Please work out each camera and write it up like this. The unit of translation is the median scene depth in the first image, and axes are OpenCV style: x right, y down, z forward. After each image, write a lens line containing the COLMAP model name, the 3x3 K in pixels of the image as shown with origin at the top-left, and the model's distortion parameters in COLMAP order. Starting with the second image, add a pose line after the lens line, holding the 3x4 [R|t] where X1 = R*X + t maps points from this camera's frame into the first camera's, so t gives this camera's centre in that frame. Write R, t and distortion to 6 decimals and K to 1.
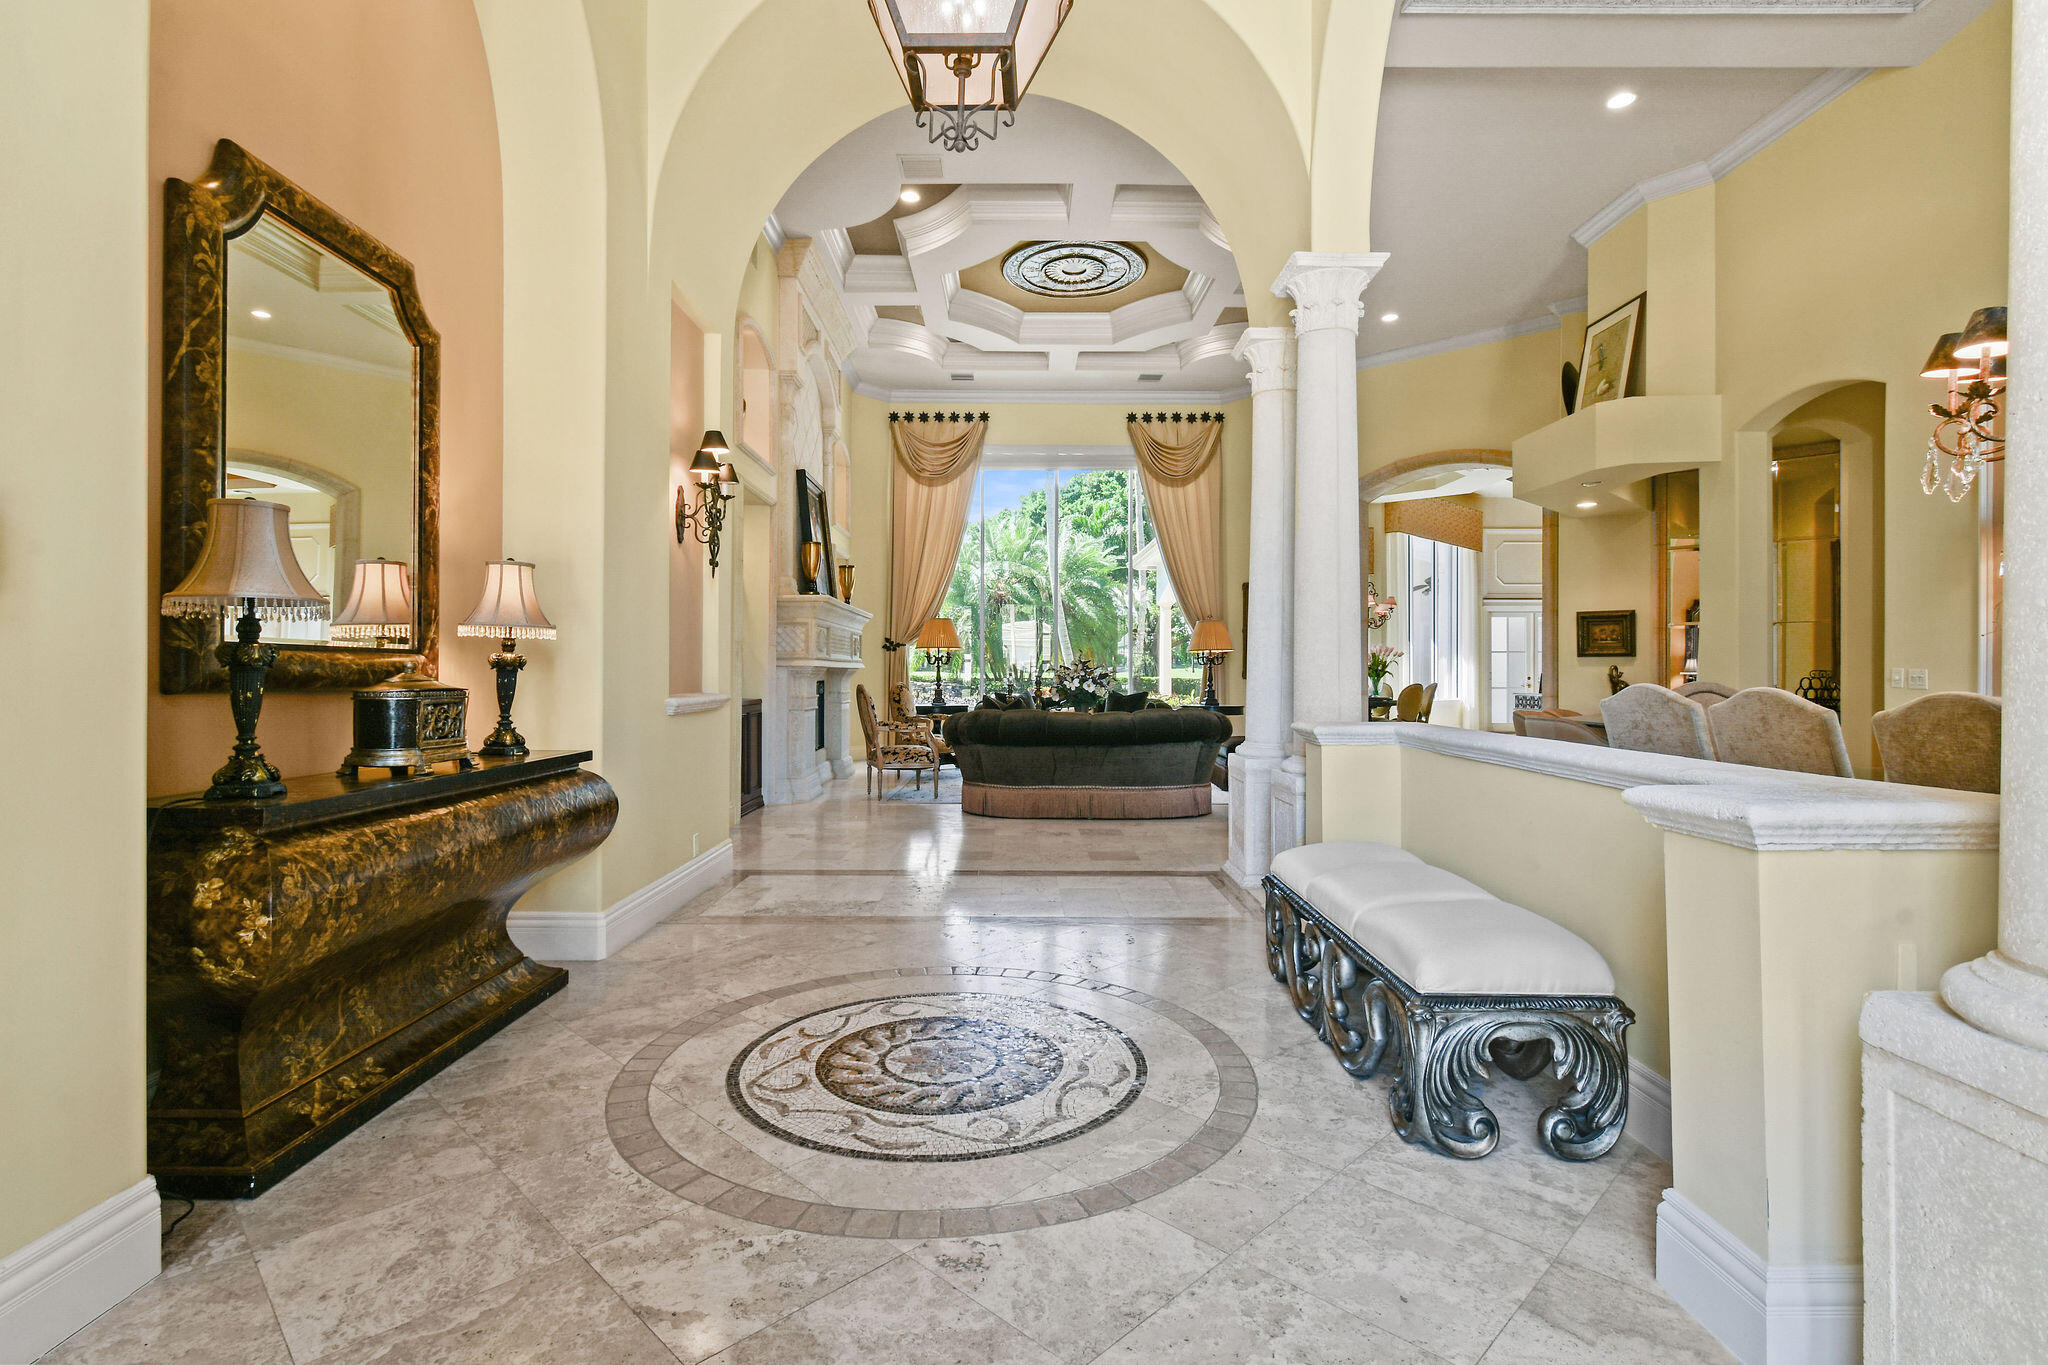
lens RADIAL K [[974.7, 0, 1029.4], [0, 974.7, 670.9], [0, 0, 1]] dist [0.004574, -0.003692]
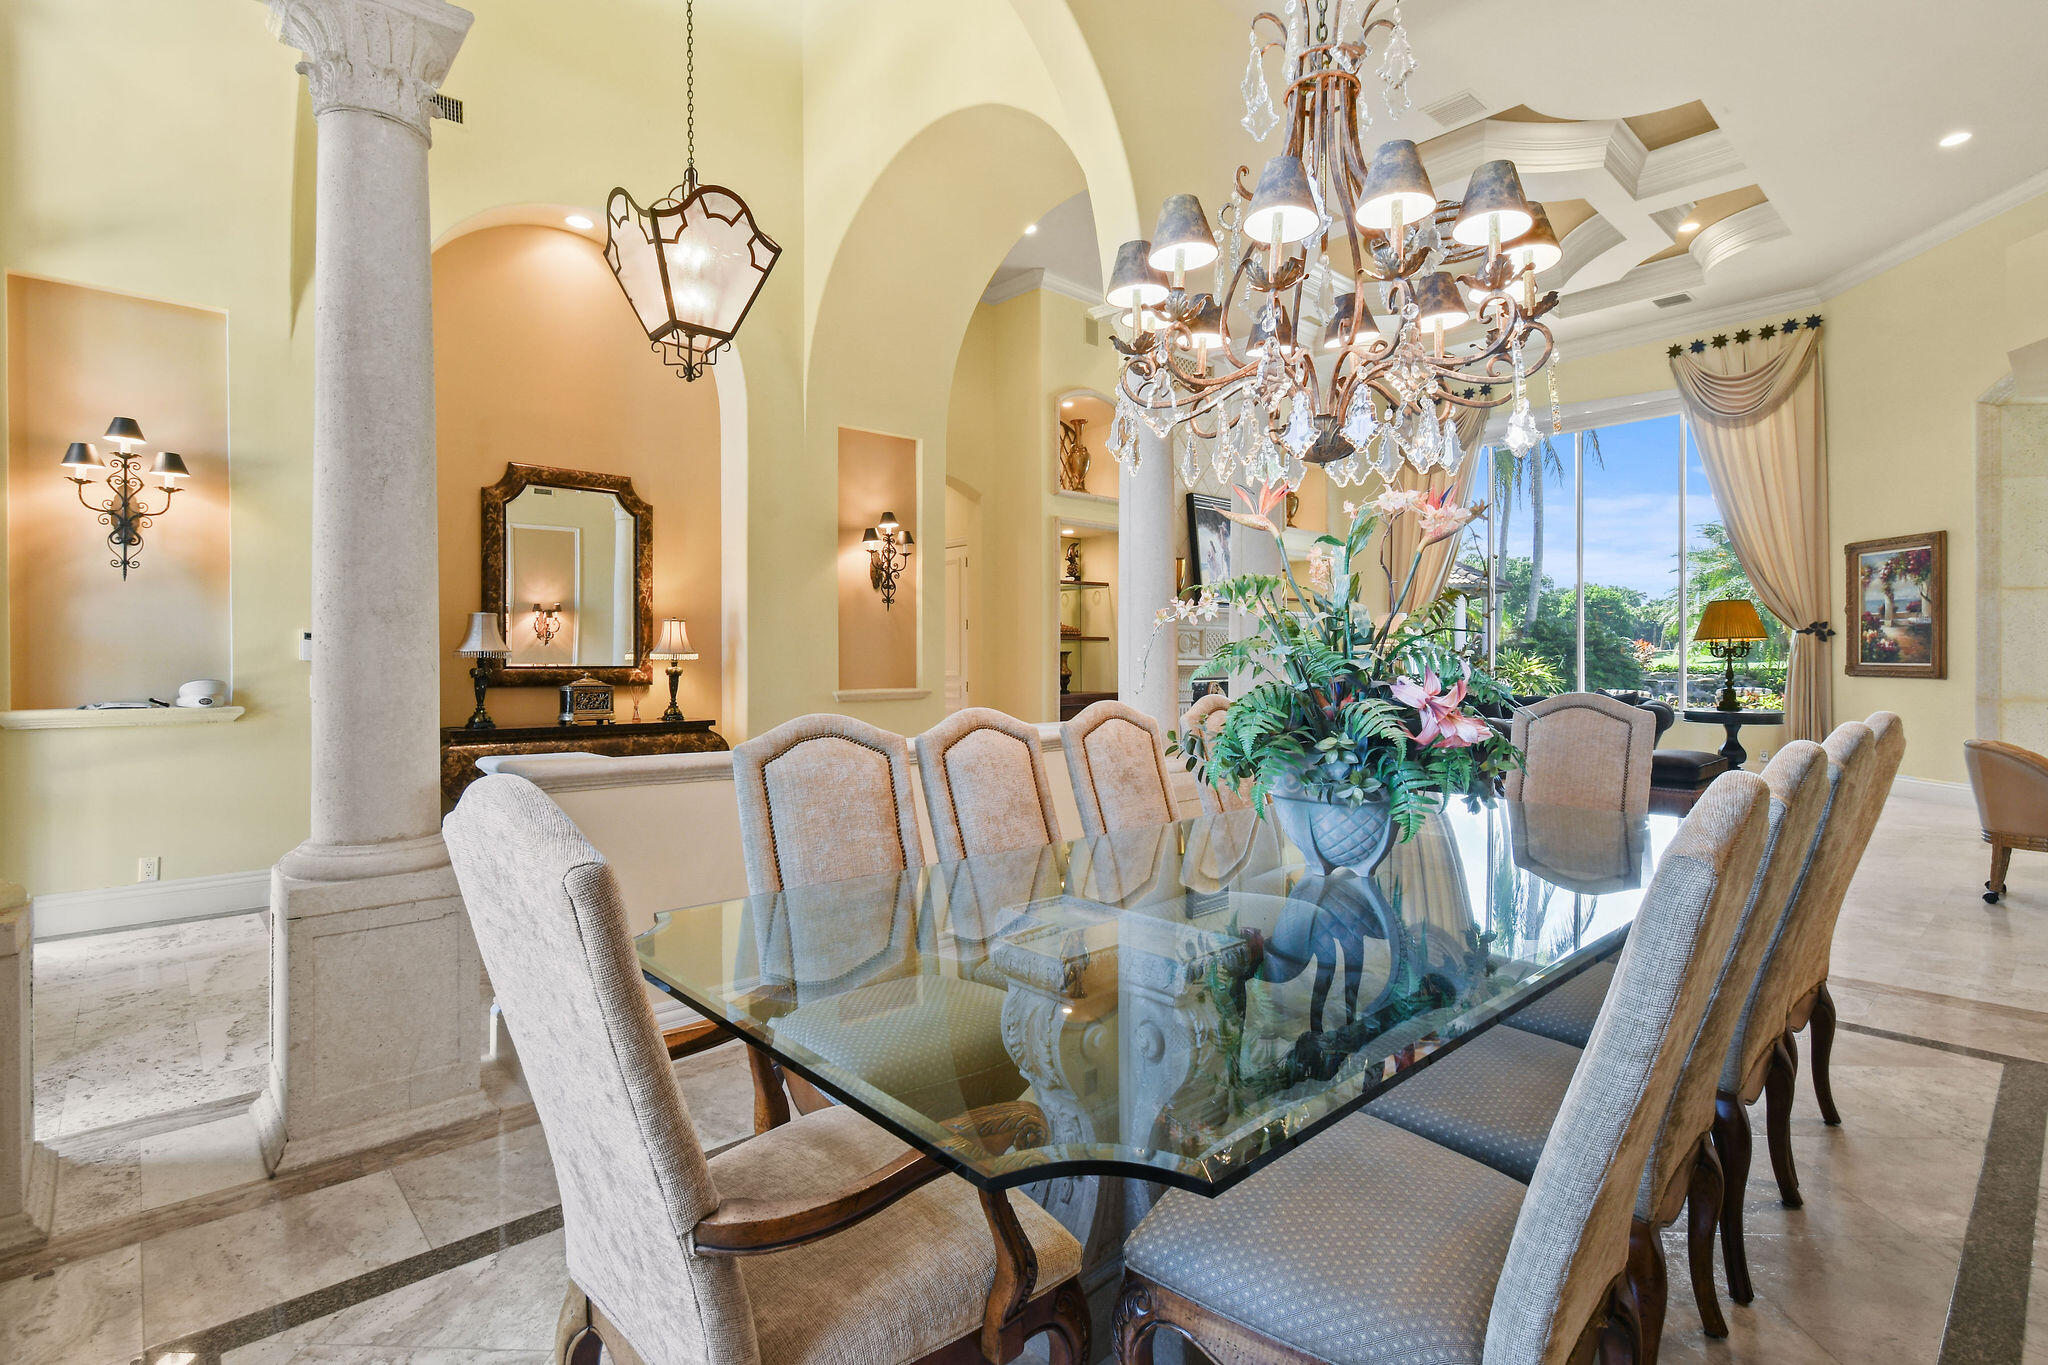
lens RADIAL K [[974.7, 0, 1024.1], [0, 974.7, 676.5], [0, 0, 1]] dist [0.004574, -0.003692]
pose [[0.665894, 0.007780, -0.746005, 0.368844], [0.005171, 0.999873, 0.015043, -0.006739], [0.746028, -0.013875, 0.665770, 0.064604]]
